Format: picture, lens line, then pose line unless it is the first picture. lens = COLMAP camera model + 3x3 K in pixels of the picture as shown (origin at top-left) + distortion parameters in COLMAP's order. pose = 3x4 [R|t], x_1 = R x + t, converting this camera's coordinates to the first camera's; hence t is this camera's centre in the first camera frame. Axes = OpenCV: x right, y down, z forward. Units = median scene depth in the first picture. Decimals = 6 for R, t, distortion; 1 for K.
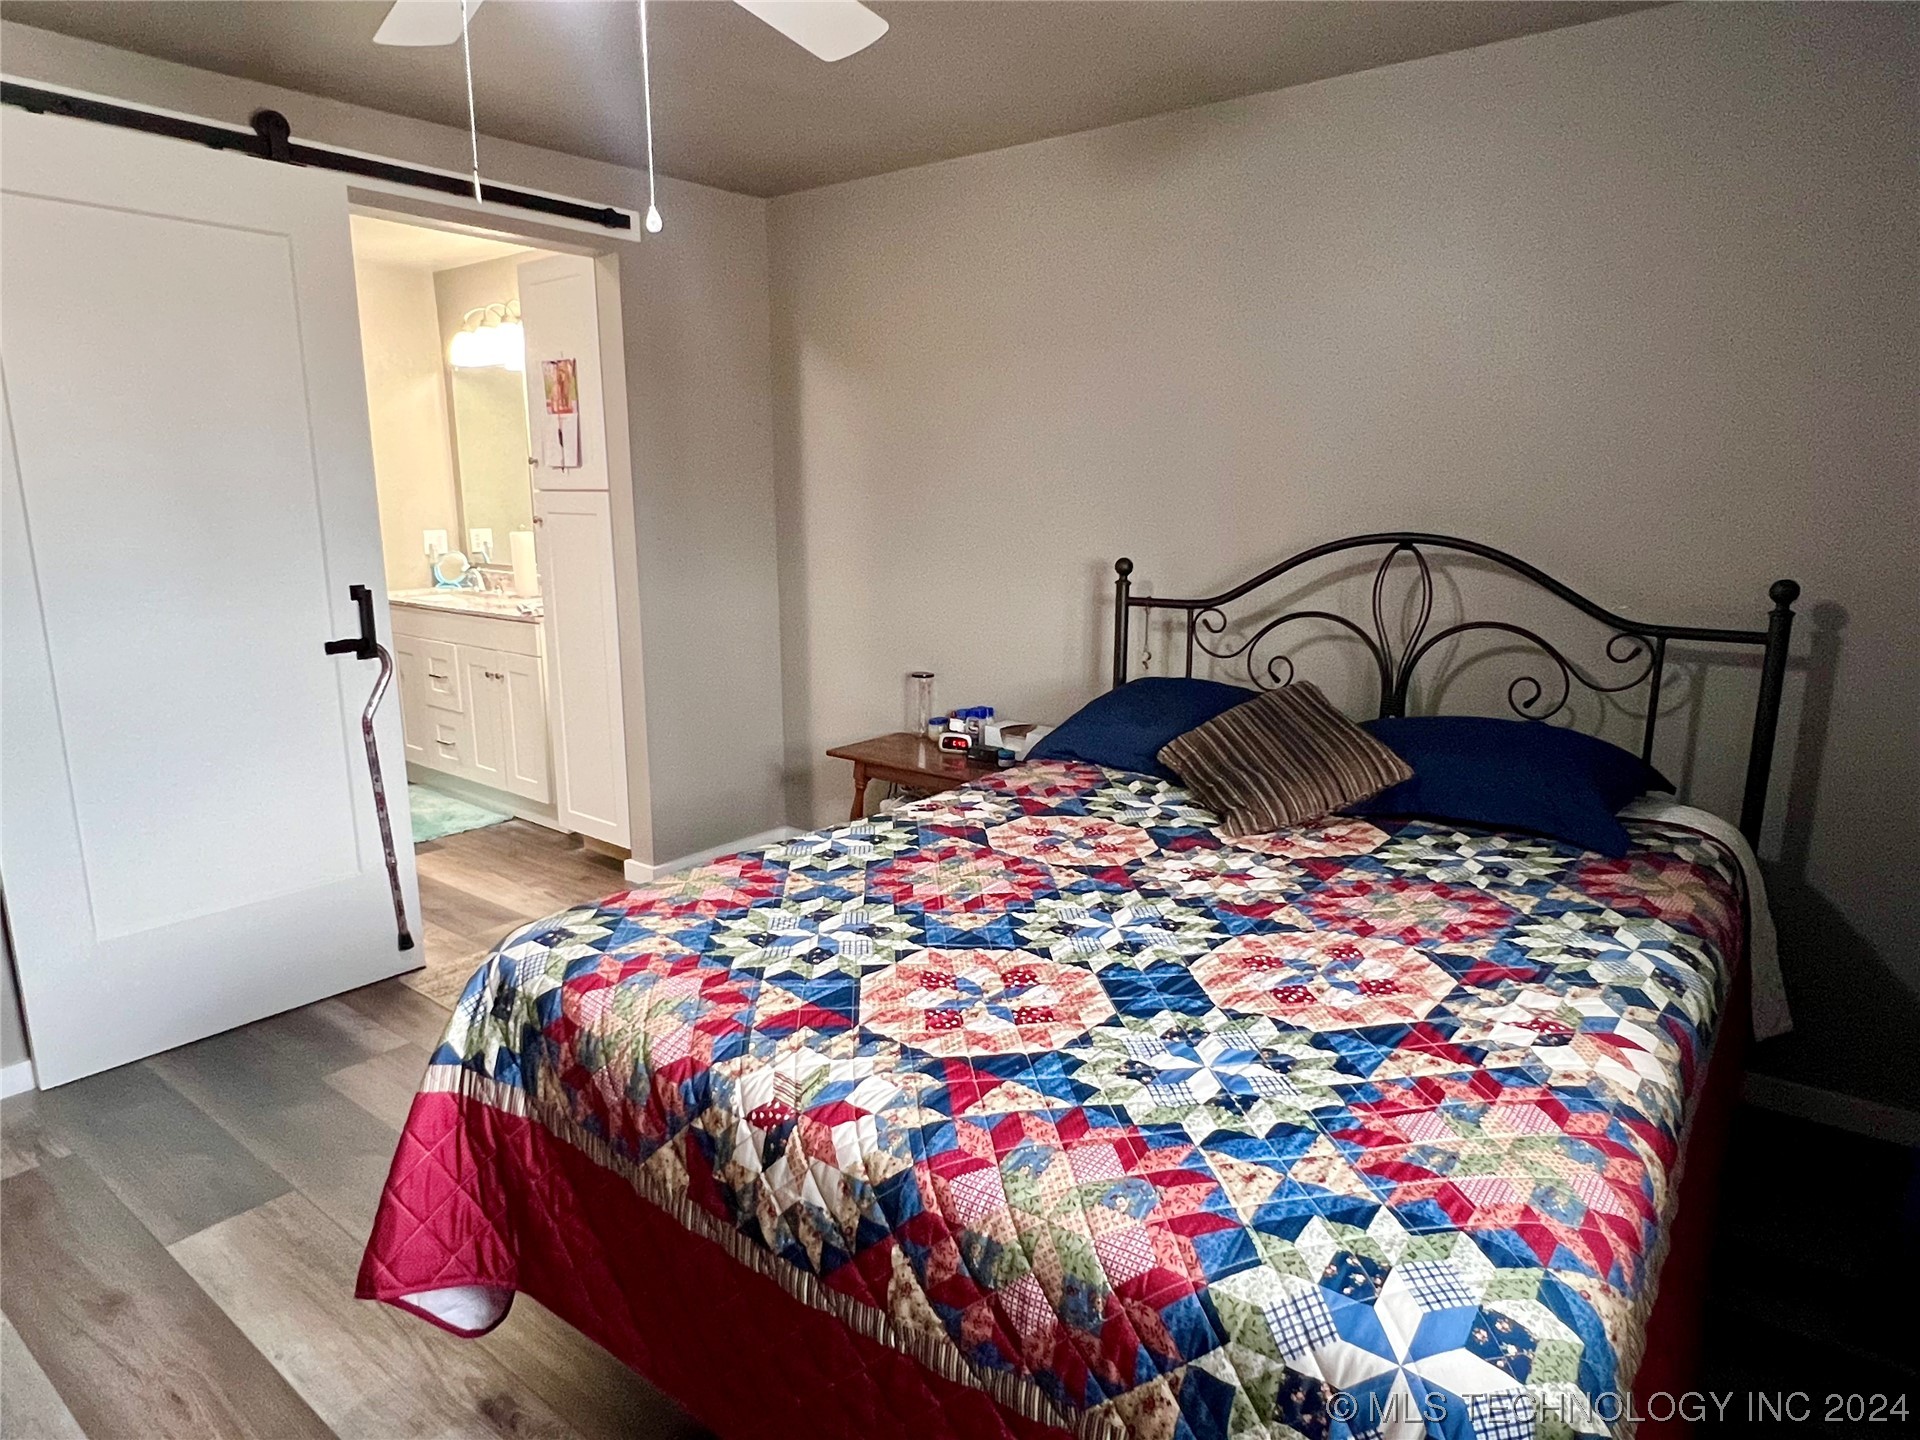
lens RADIAL K [[1150.0, 0, 951.2], [0, 1150.0, 729.2], [0, 0, 1]] dist [0.003732, -0.000994]
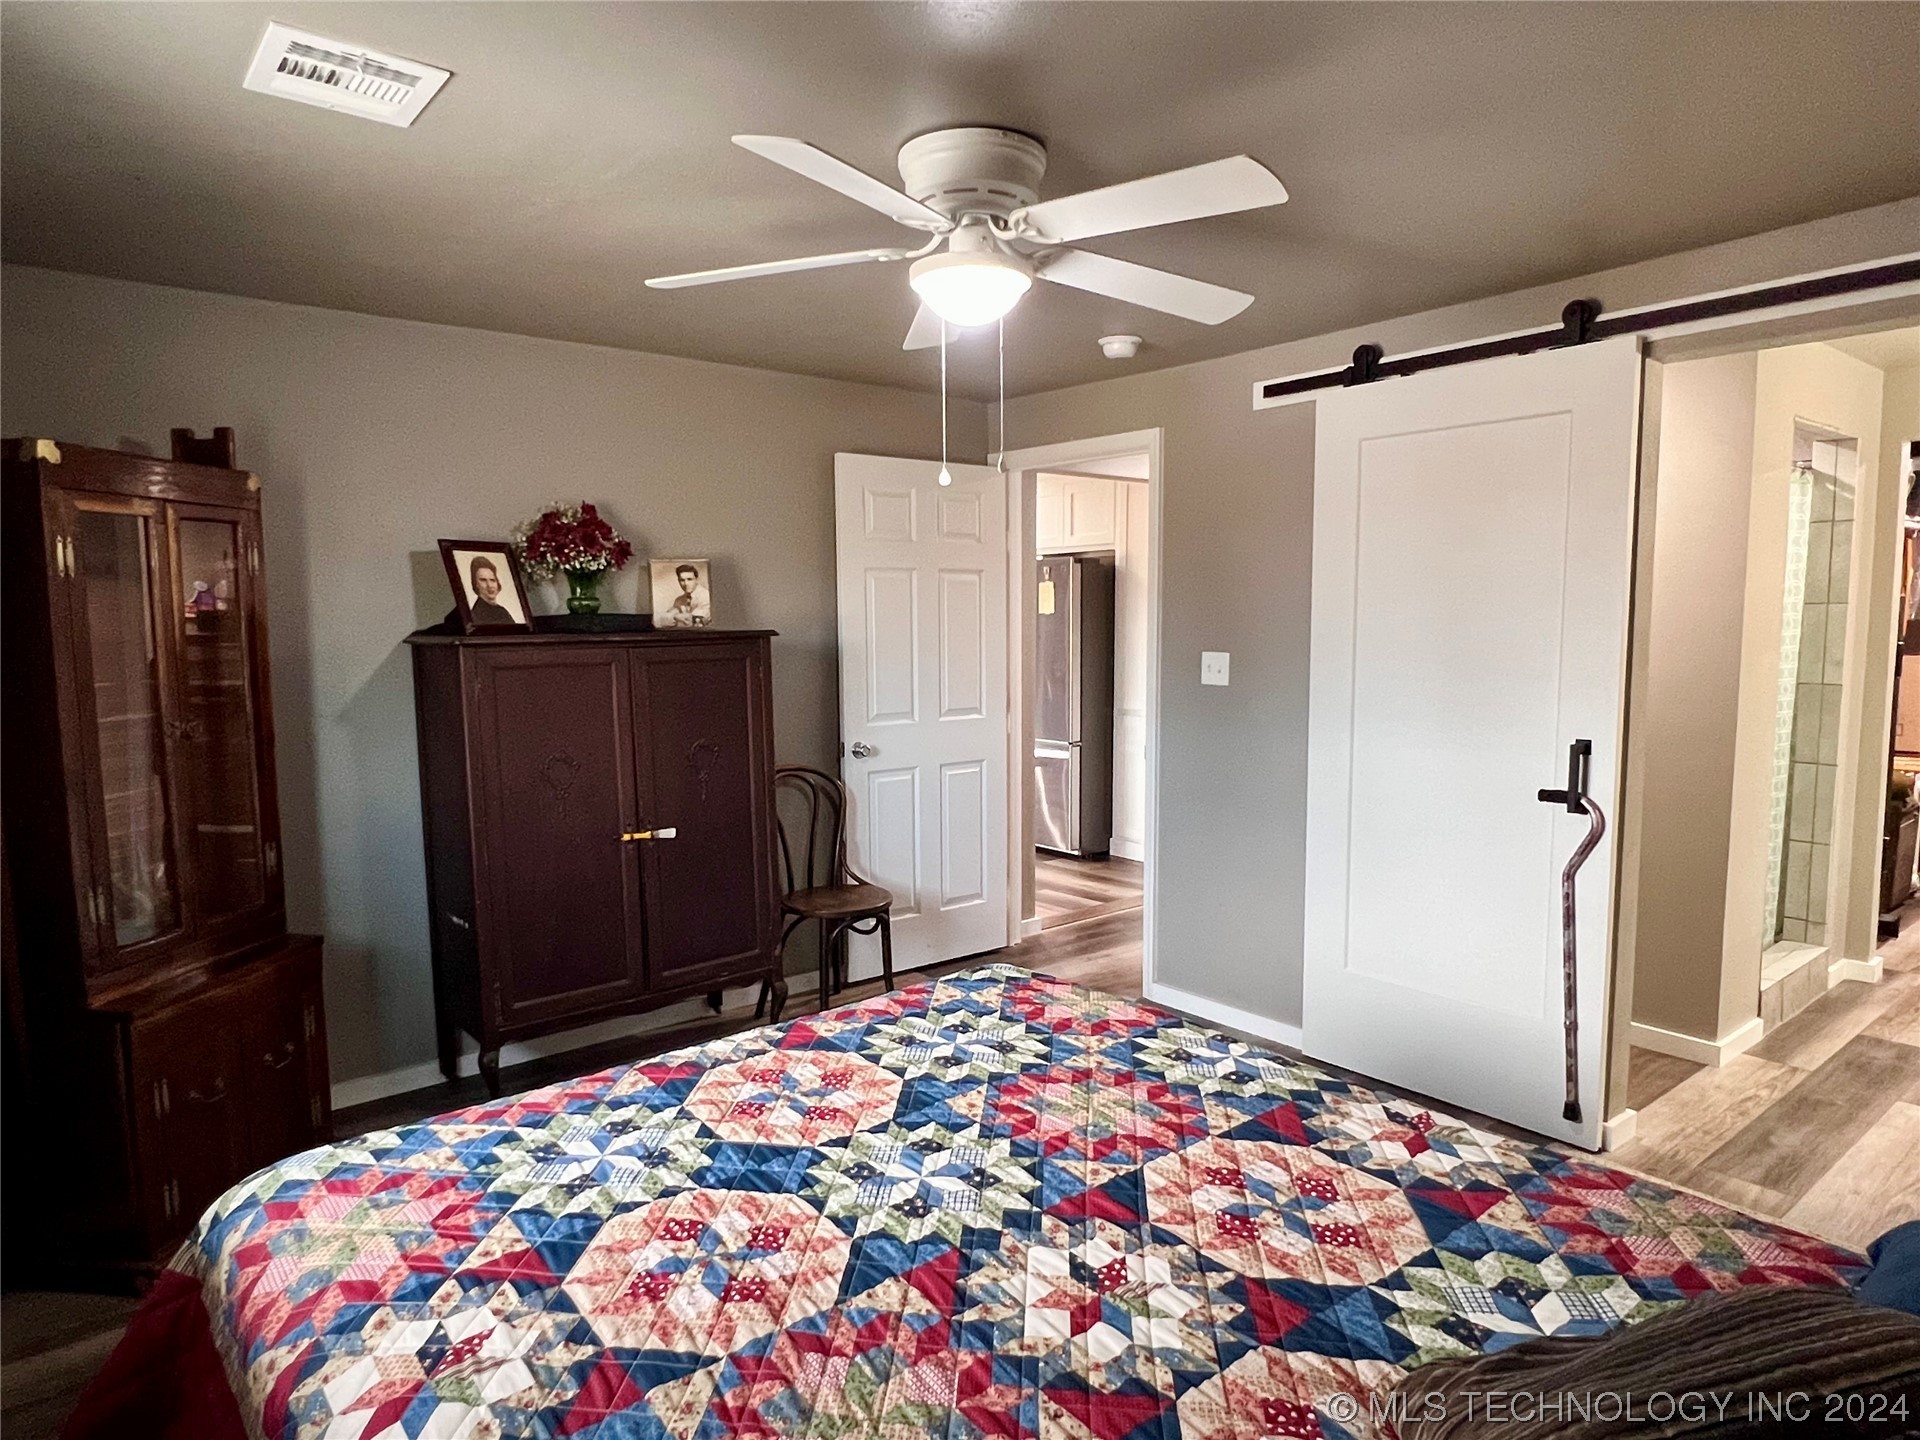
lens RADIAL K [[1150.0, 0, 951.2], [0, 1150.0, 729.2], [0, 0, 1]] dist [0.003732, -0.000994]
pose [[-0.219222, 0.097016, -0.970840, 0.847194], [-0.190699, 0.971592, 0.140153, -0.251977], [0.956857, 0.215863, -0.194494, 0.996234]]
